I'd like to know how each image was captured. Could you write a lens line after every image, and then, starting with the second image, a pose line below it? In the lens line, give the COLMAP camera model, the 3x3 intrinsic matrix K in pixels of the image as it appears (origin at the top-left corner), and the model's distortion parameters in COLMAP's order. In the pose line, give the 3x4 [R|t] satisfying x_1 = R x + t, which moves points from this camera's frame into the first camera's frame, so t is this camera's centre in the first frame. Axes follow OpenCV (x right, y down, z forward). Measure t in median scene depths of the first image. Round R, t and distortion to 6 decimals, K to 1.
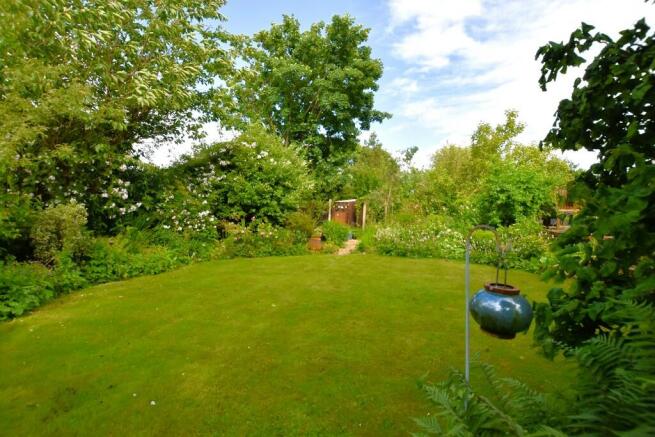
lens RADIAL K [[305.4, 0, 327.5], [0, 305.4, 218.5], [0, 0, 1]] dist [-0.000840, -0.000196]
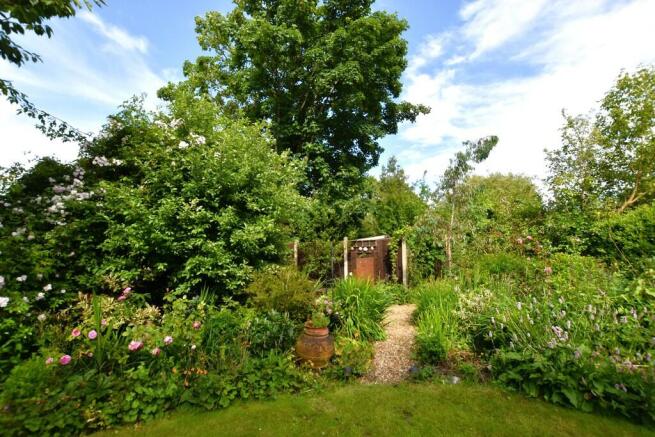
lens RADIAL K [[305.4, 0, 327.5], [0, 305.4, 218.5], [0, 0, 1]] dist [-0.000840, -0.000196]
pose [[0.997838, -0.051542, -0.040776, 0.000928], [0.045242, 0.988736, -0.142668, -0.014460], [0.047670, 0.140515, 0.988930, 0.408636]]
